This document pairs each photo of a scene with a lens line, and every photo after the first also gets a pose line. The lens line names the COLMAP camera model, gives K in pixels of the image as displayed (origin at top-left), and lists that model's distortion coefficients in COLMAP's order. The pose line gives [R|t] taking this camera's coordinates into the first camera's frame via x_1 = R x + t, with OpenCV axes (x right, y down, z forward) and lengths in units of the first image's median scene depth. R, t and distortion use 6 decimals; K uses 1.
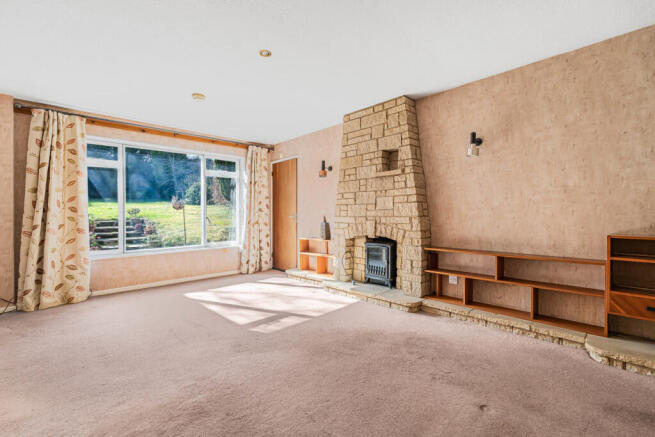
lens RADIAL K [[299.0, 0, 327.2], [0, 299.0, 215.8], [0, 0, 1]] dist [0.001010, 0.000170]
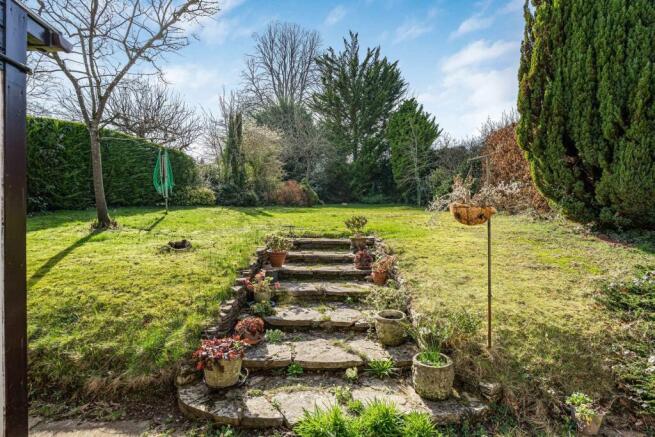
lens RADIAL K [[335.3, 0, 326.6], [0, 335.3, 222.1], [0, 0, 1]] dist [0.002743, 0.000184]
pose [[0.754858, 0.025273, -0.655402, -0.342269], [-0.029235, 0.999561, 0.004873, -0.017610], [0.655237, 0.015482, 0.755265, 0.585746]]
